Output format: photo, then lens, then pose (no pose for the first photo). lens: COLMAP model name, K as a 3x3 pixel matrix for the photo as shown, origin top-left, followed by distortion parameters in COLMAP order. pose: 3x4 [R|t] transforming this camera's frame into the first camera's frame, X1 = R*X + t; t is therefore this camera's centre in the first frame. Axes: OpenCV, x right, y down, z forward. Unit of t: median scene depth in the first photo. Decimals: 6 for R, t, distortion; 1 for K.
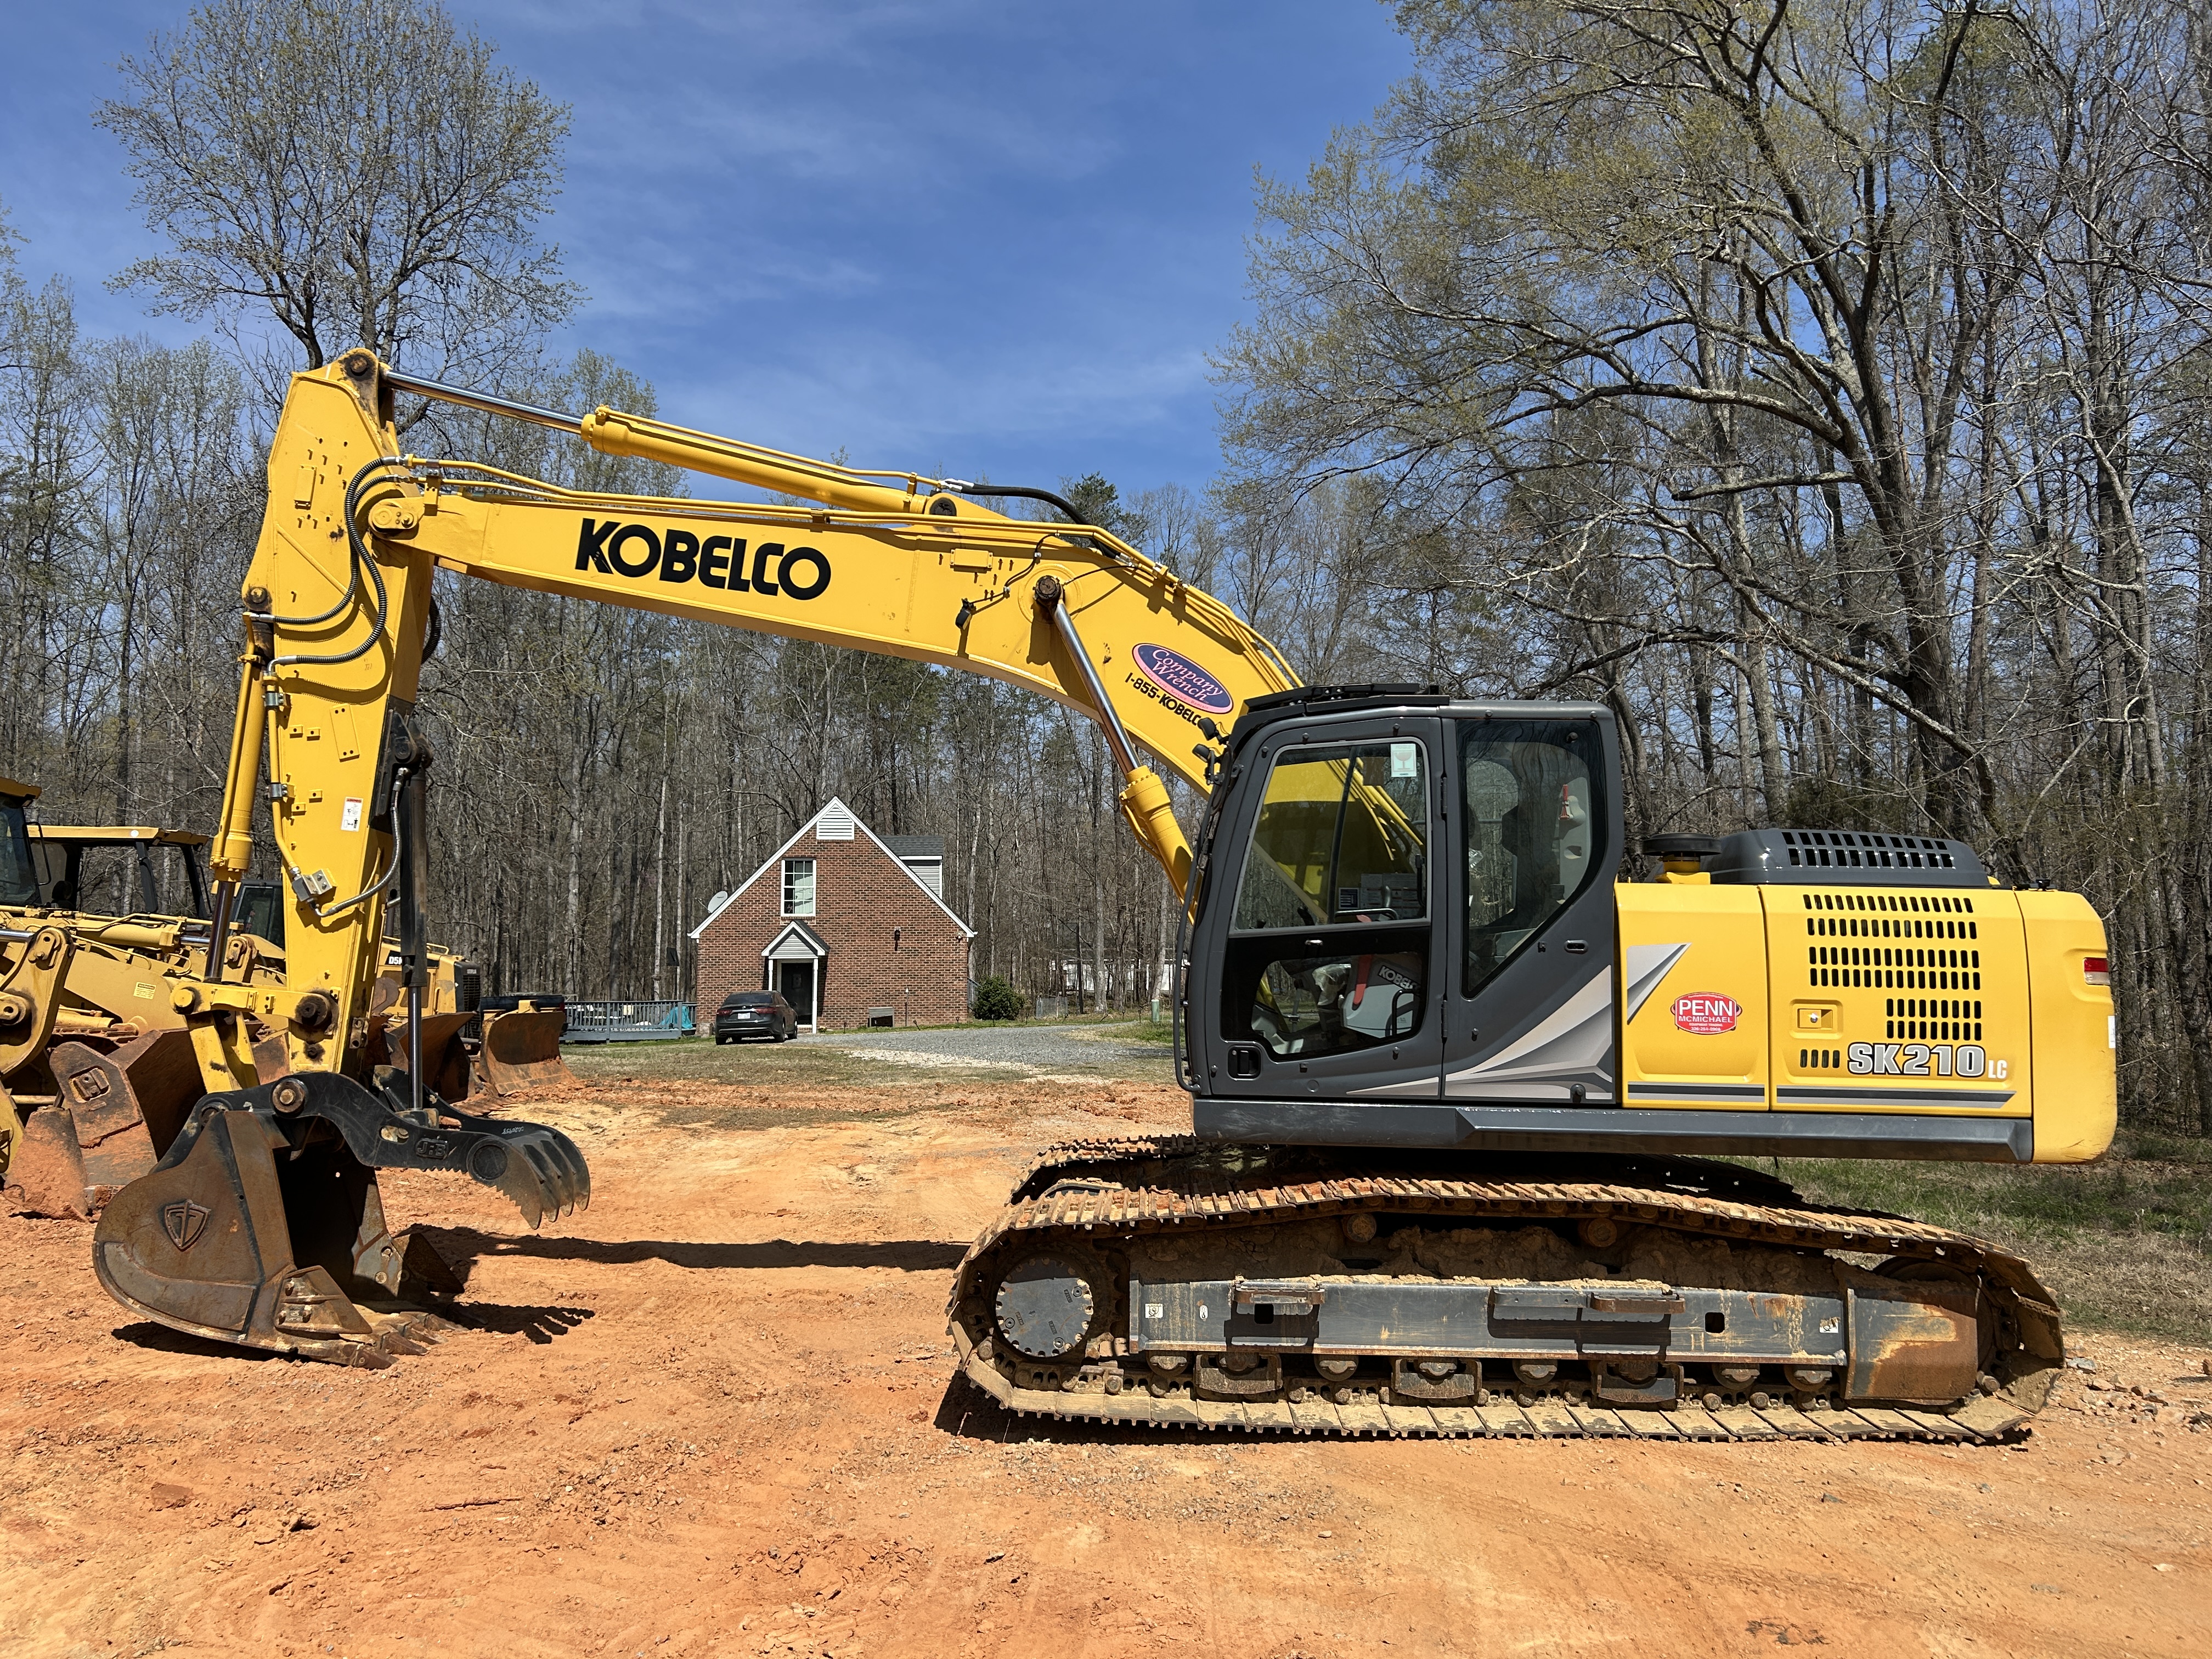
lens RADIAL K [[1642.5, 0, 1108.2], [0, 1642.5, 837.8], [0, 0, 1]] dist [0.020621, -0.001283]
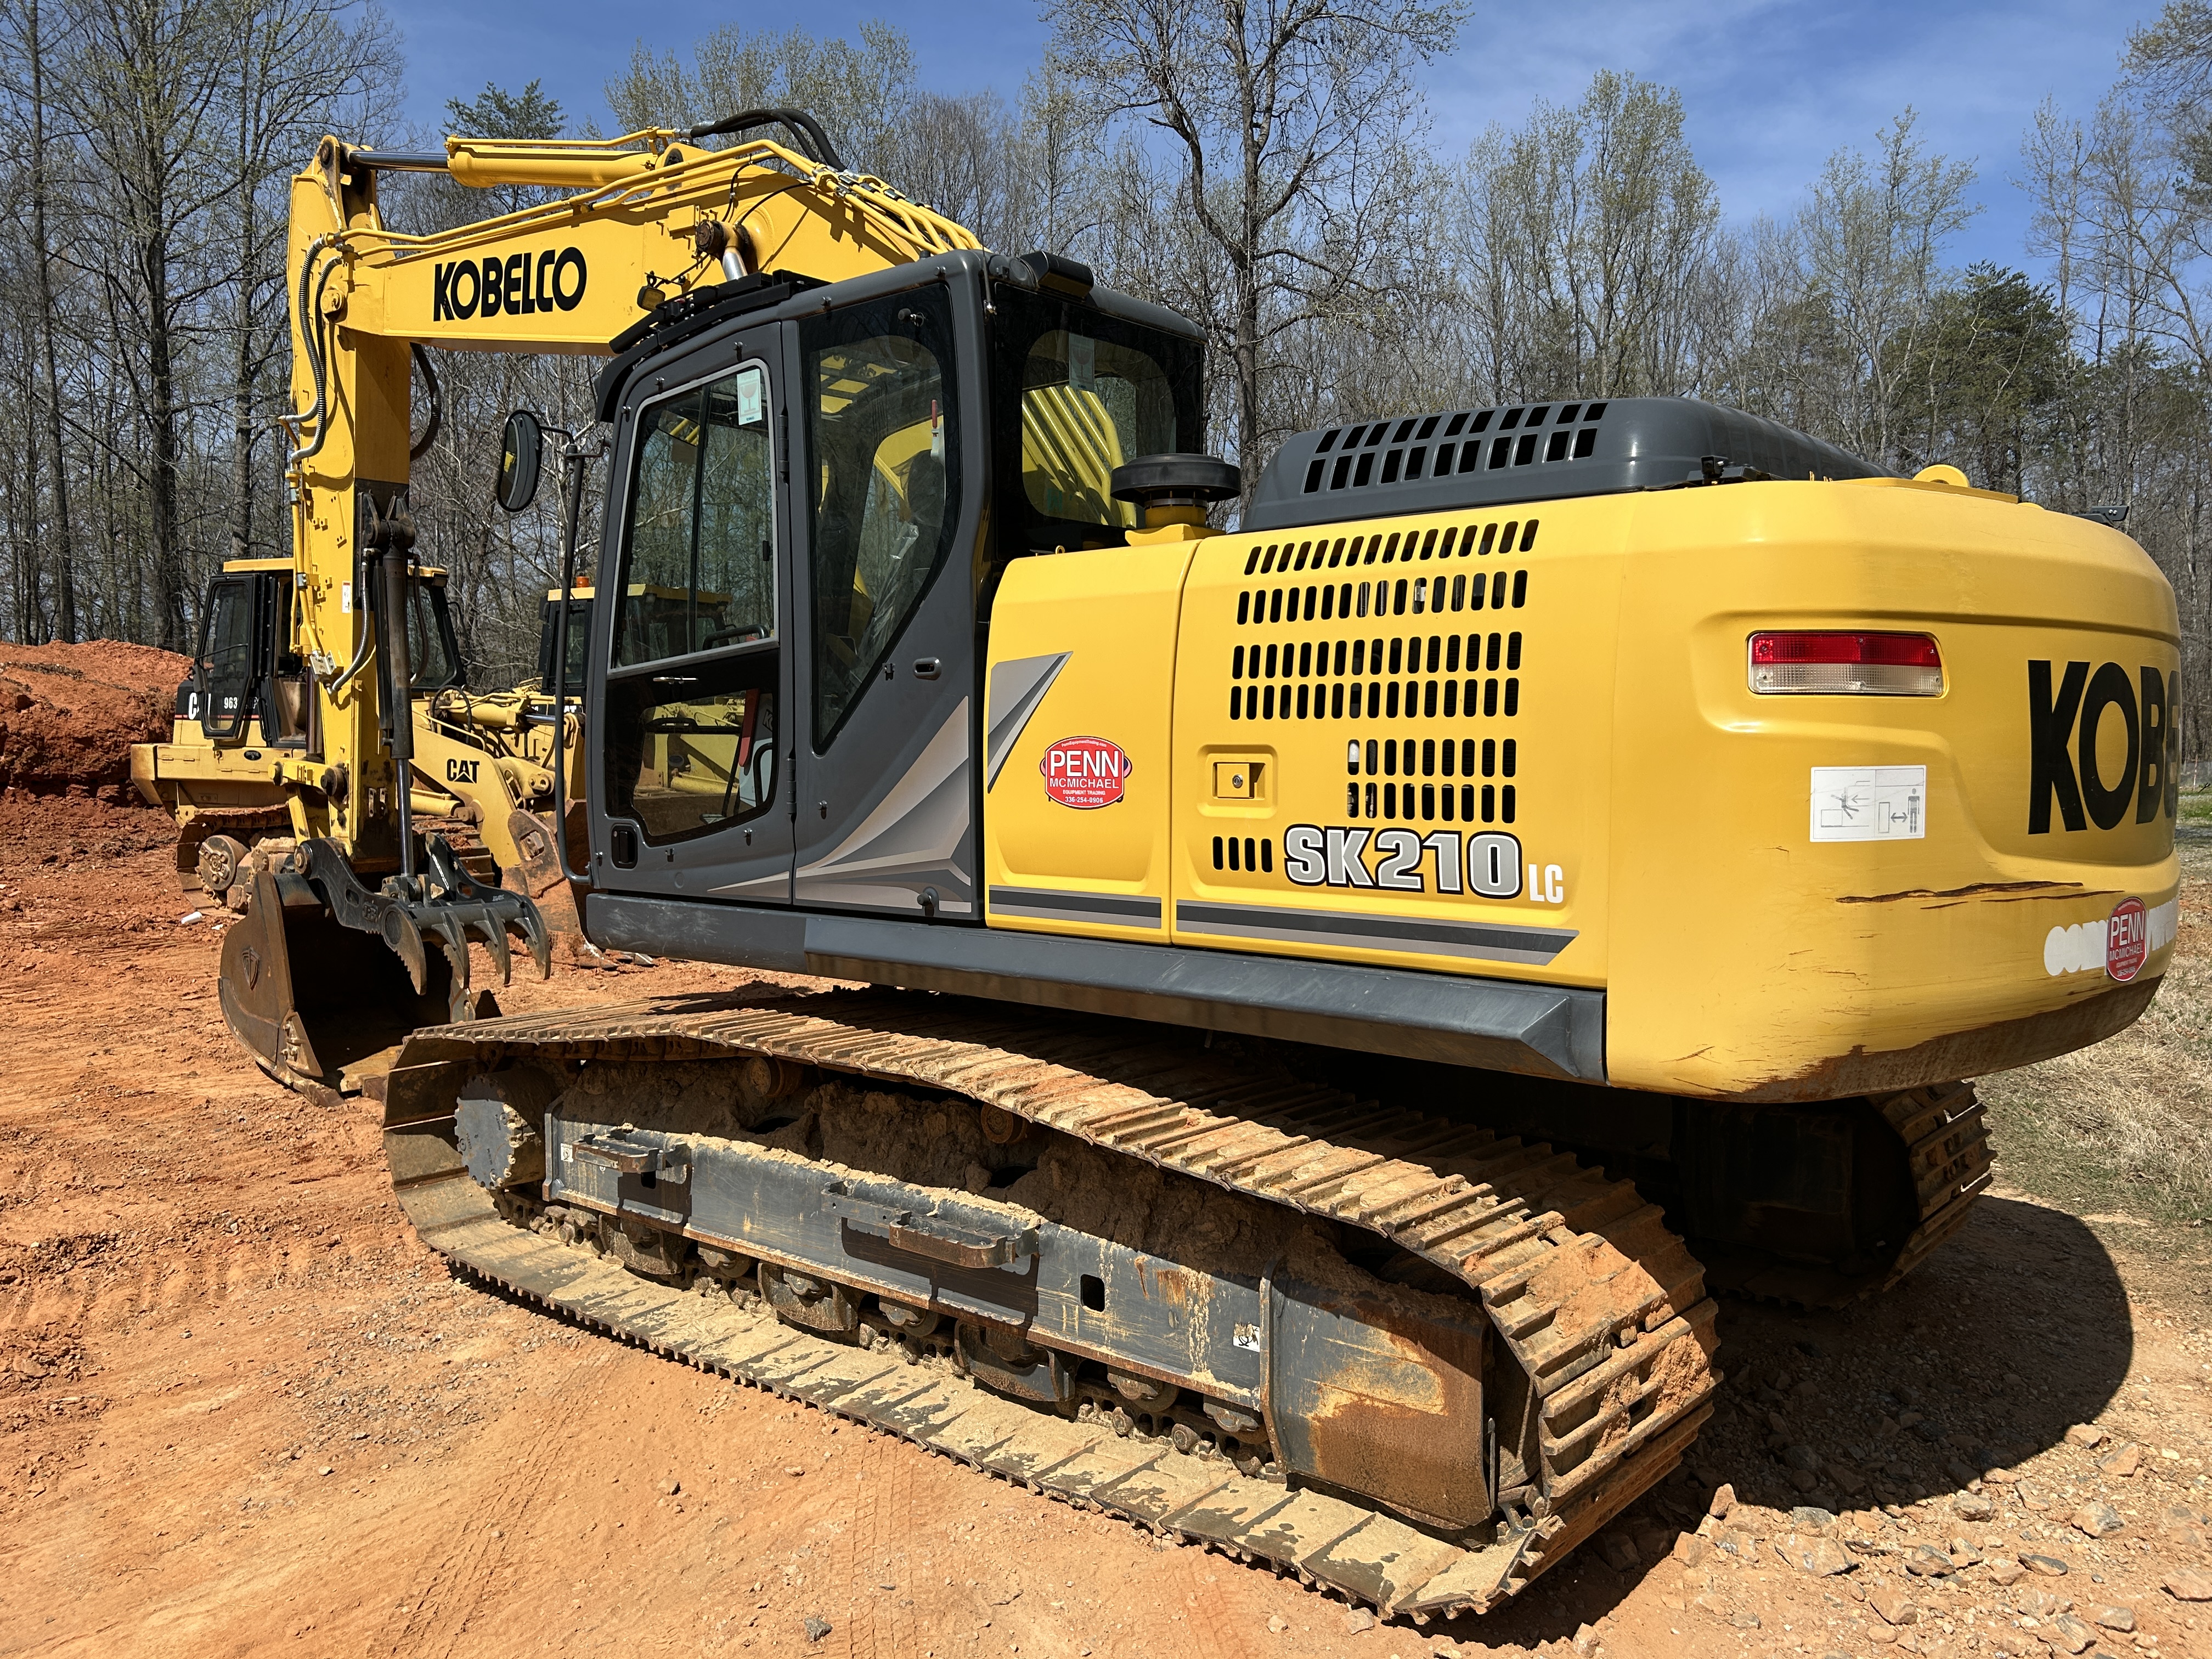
lens RADIAL K [[1665.7, 0, 1106.0], [0, 1665.7, 829.5], [0, 0, 1]] dist [0.103832, -0.182989]
pose [[0.776507, 0.010370, -0.630023, 0.737709], [0.075430, 0.991145, 0.109283, 0.063171], [0.625577, -0.132382, 0.768849, 0.555361]]
